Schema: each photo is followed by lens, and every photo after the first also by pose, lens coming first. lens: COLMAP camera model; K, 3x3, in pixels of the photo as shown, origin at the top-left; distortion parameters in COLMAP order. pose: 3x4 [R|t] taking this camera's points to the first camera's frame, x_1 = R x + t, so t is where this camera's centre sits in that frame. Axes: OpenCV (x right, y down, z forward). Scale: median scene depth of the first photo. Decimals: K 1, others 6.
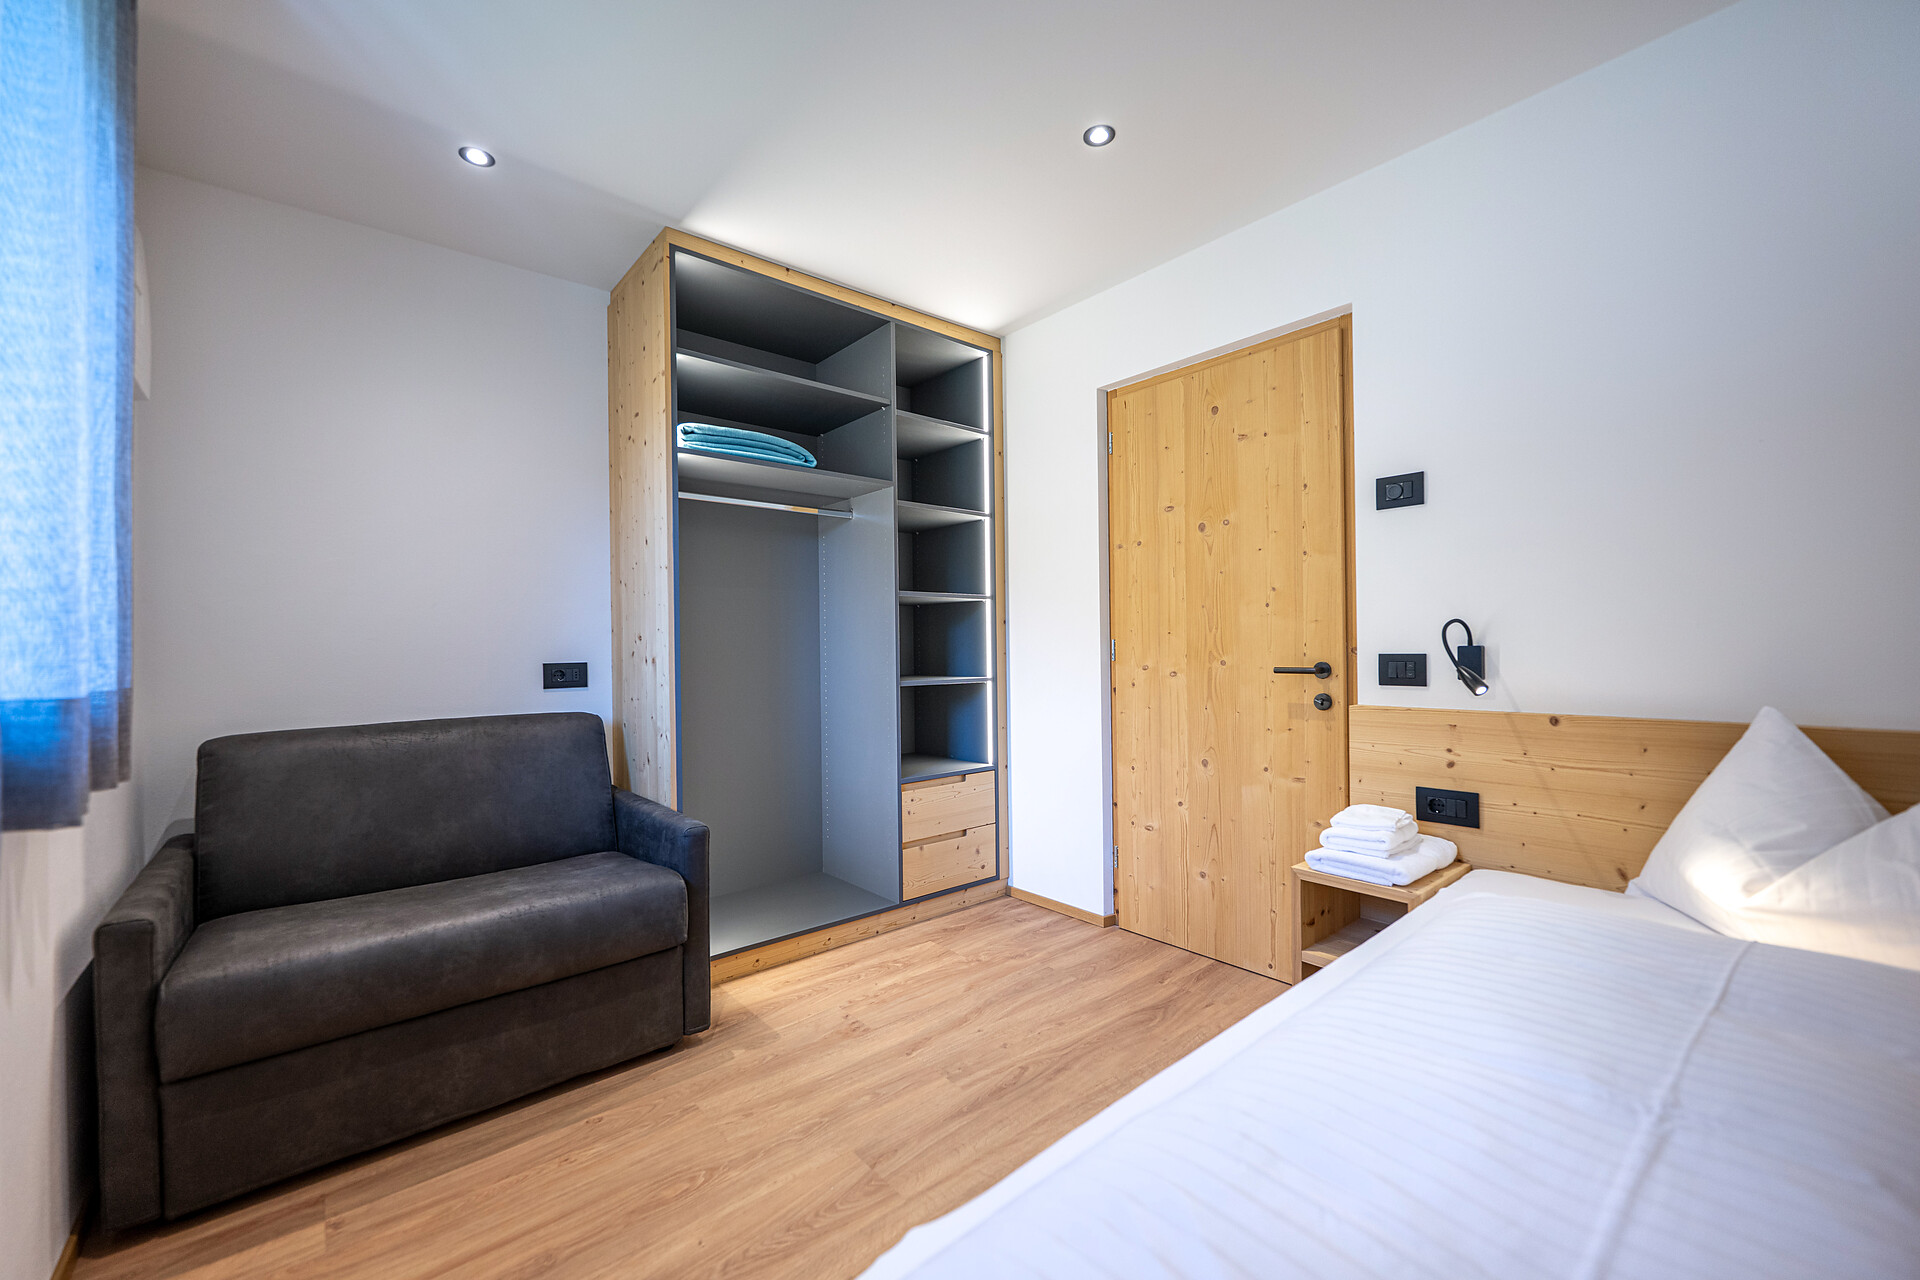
lens RADIAL K [[729.5, 0, 976.1], [0, 729.5, 641.2], [0, 0, 1]] dist [-0.000993, -0.000059]
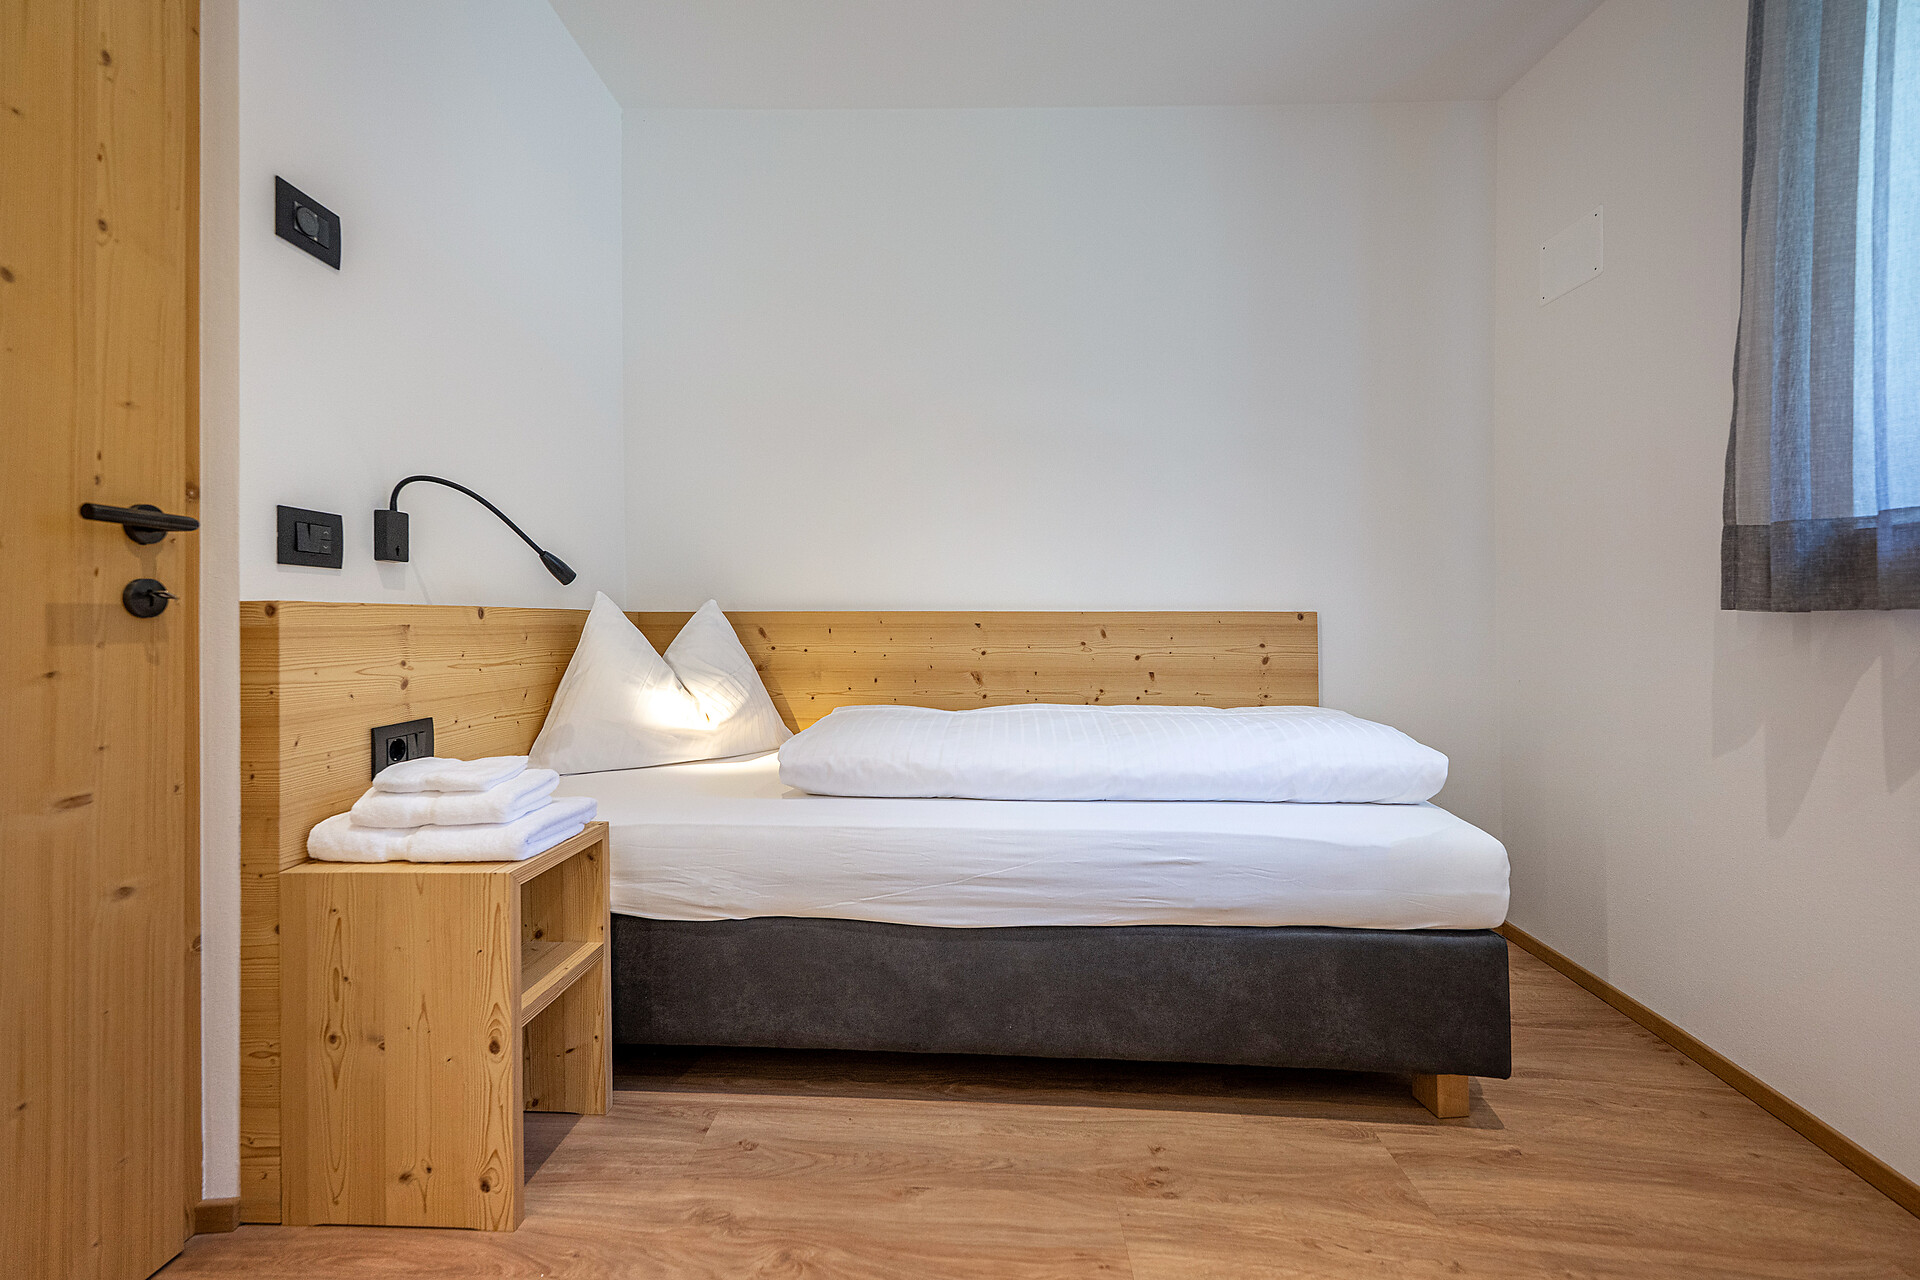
lens RADIAL K [[819.3, 0, 956.1], [0, 819.3, 616.2], [0, 0, 1]] dist [0.046536, -0.000034]
pose [[-0.722247, 0.013432, 0.691504, -0.303889], [0.003272, 0.999867, -0.016005, 0.145014], [-0.691627, -0.009298, -0.722195, 1.451834]]
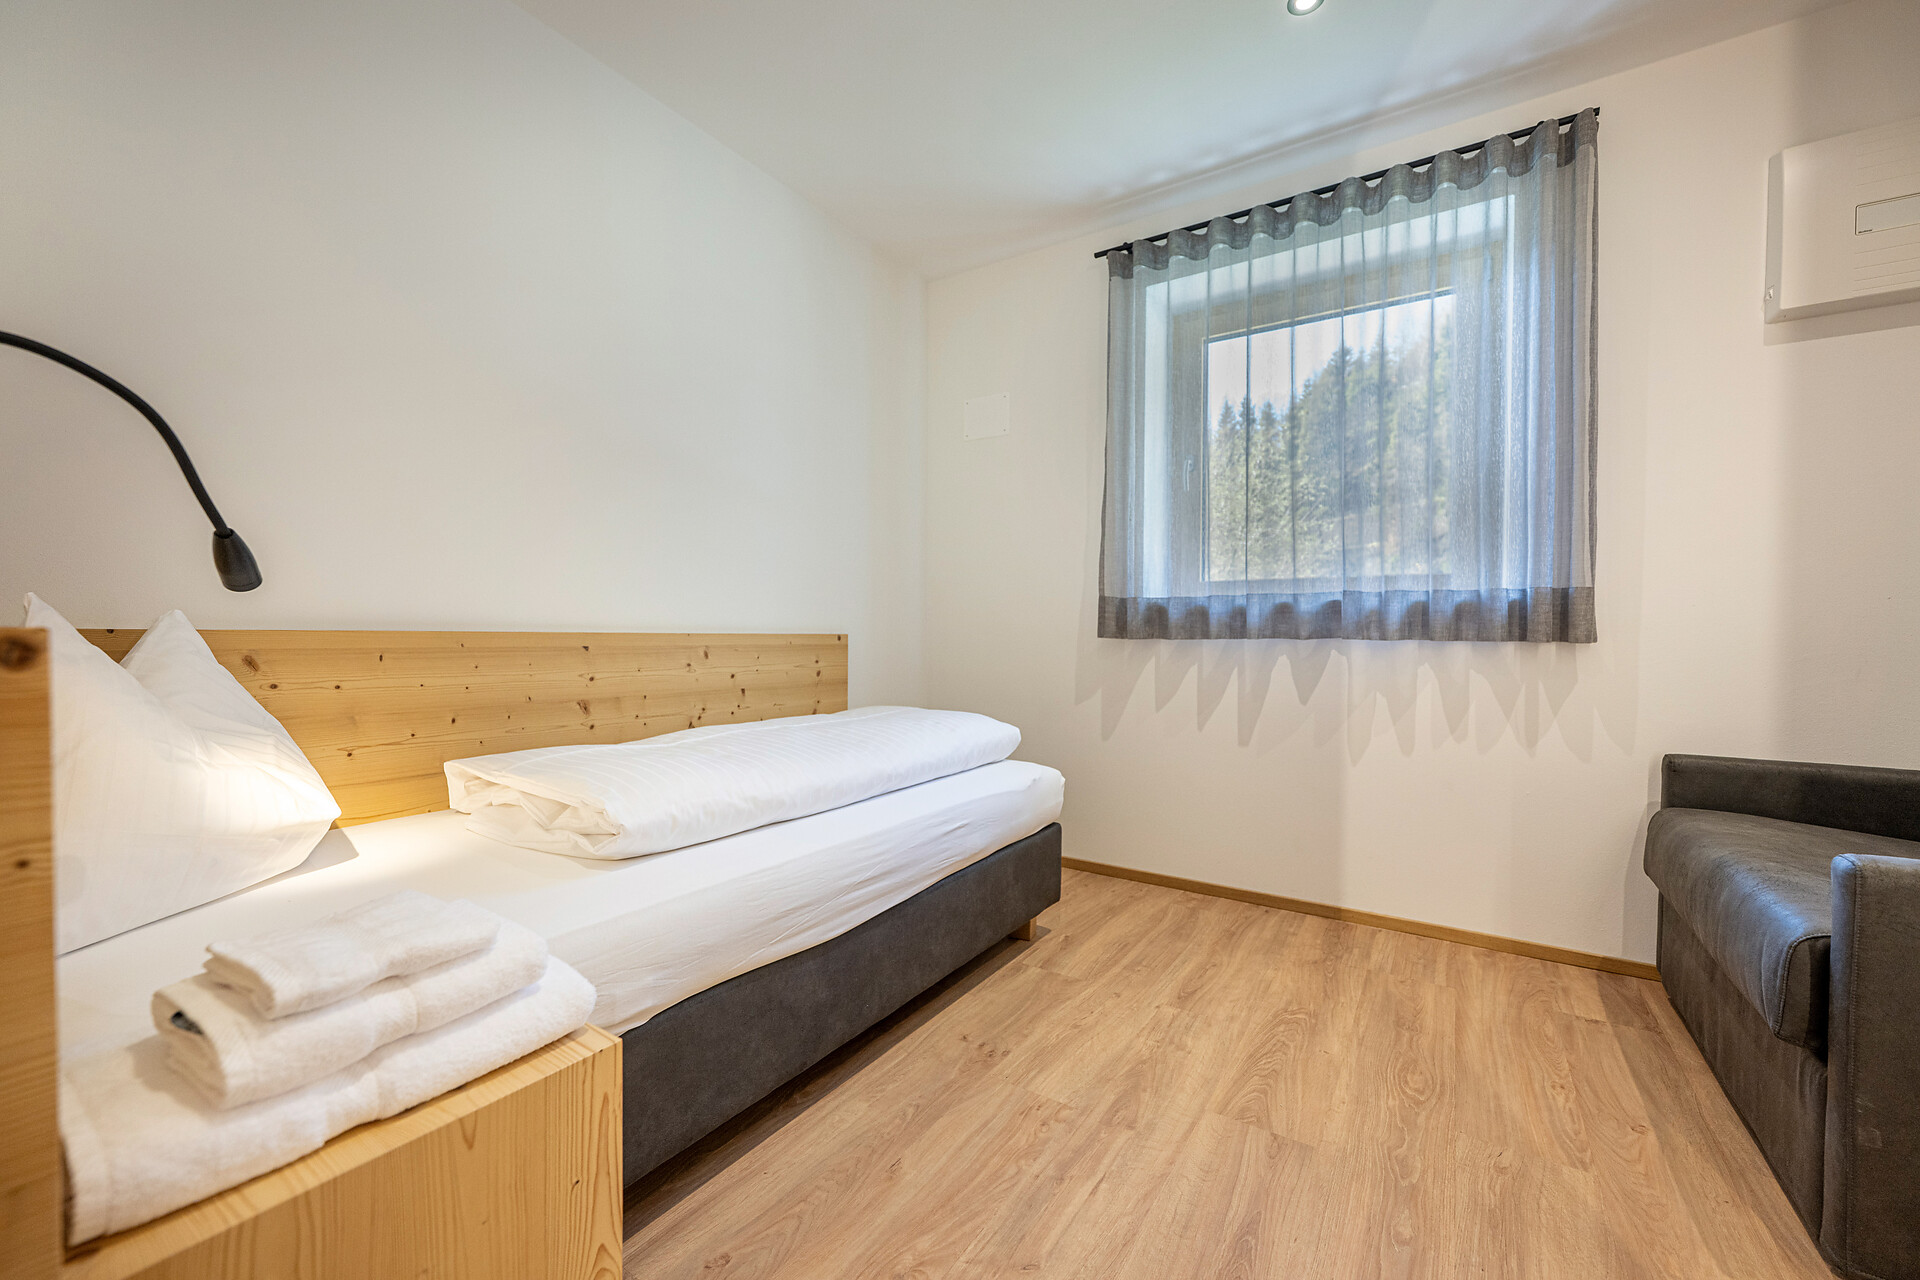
lens RADIAL K [[725.9, 0, 960.0], [0, 725.9, 640.0], [0, 0, 1]] dist [-0.000693, -0.000067]
pose [[-0.962144, 0.006245, -0.272469, 0.426693], [0.005560, 0.999979, 0.003287, 0.124339], [0.272484, 0.001647, -0.962159, 1.648572]]
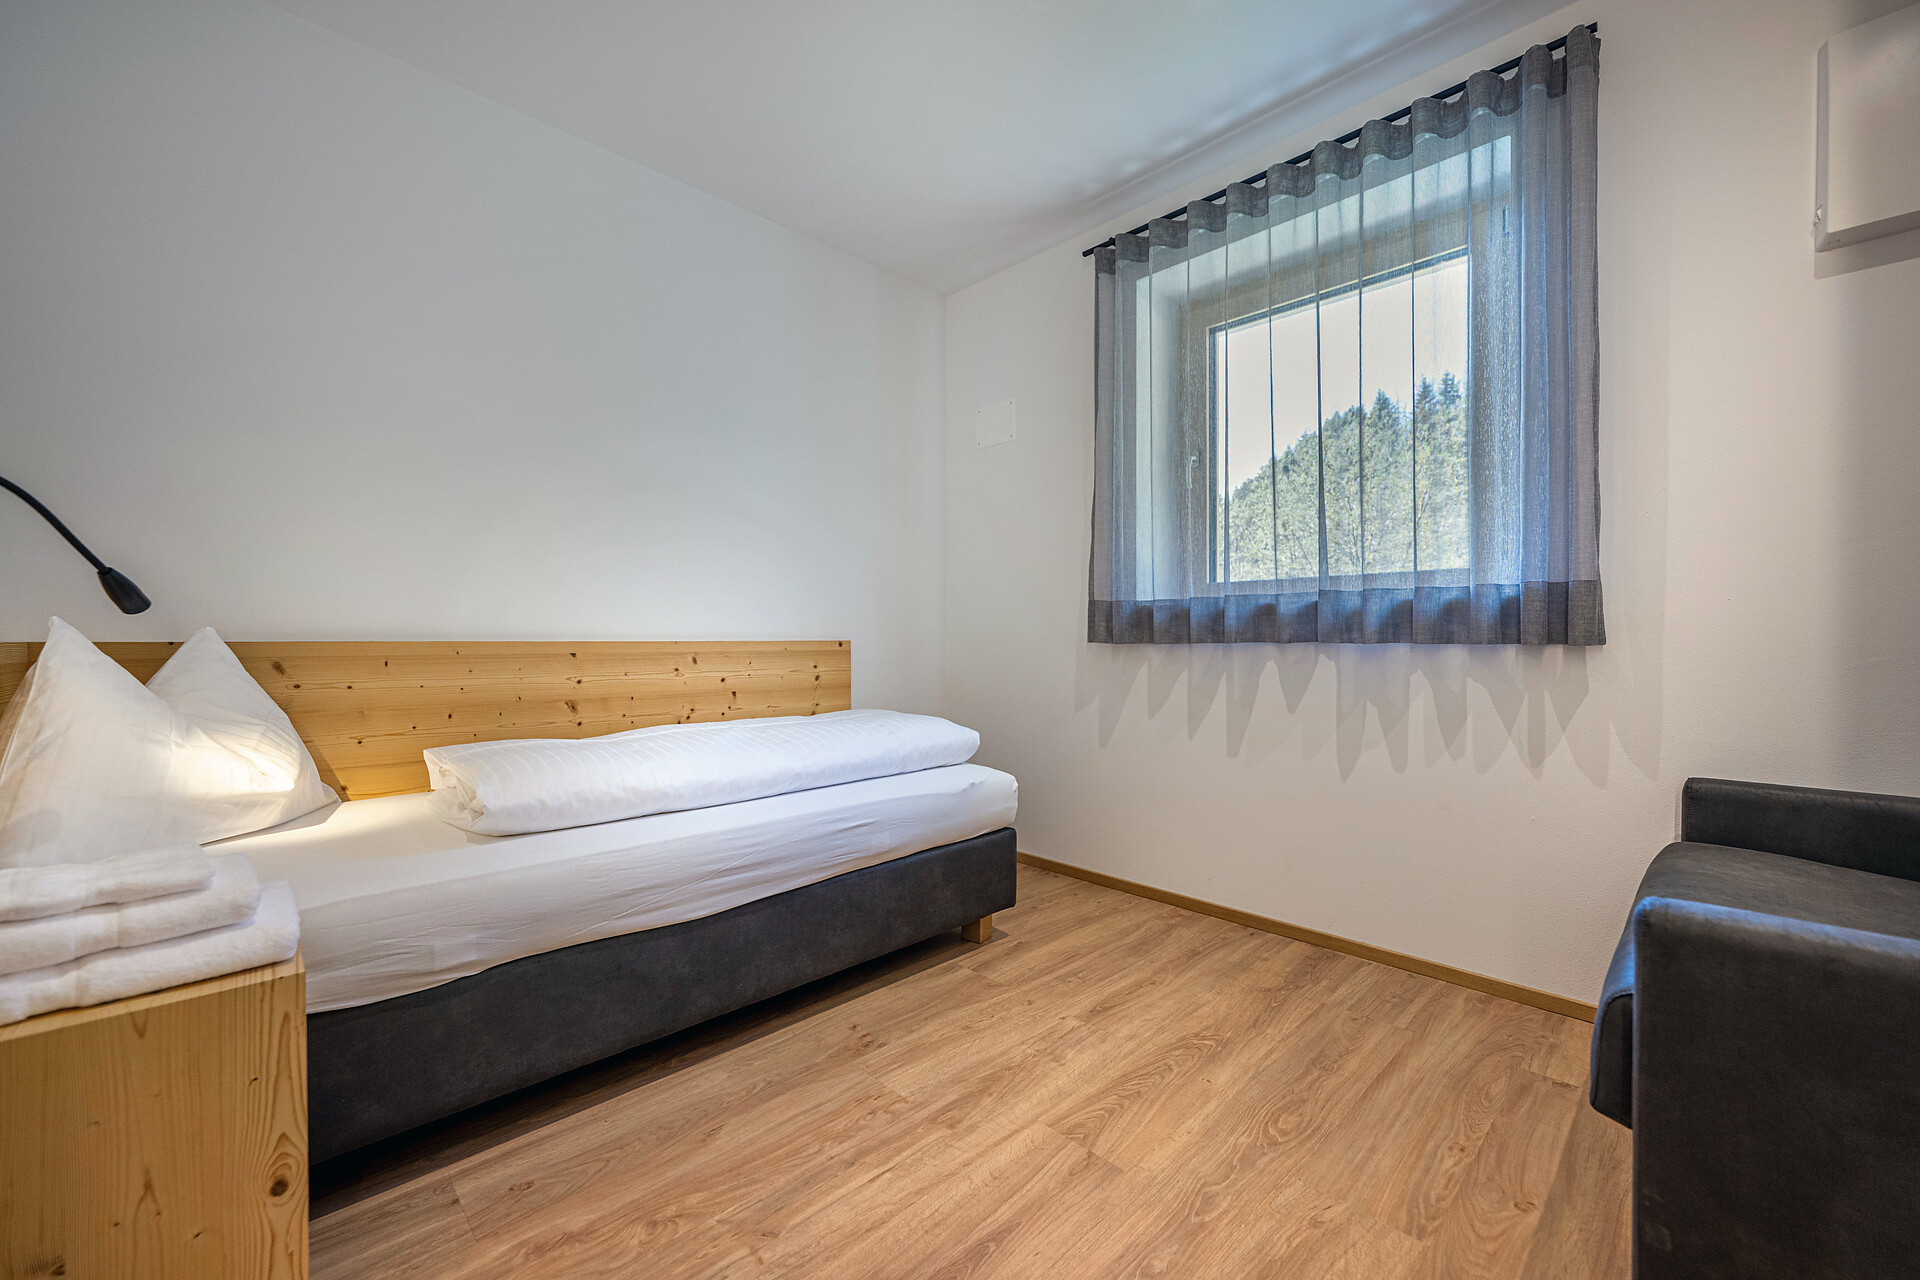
lens RADIAL K [[729.5, 0, 976.1], [0, 729.5, 641.2], [0, 0, 1]] dist [-0.000993, -0.000059]
pose [[-0.997691, 0.011516, -0.066938, 0.037110], [0.011779, 0.999924, -0.003533, 0.126116], [0.066892, -0.004314, -0.997751, 1.751824]]
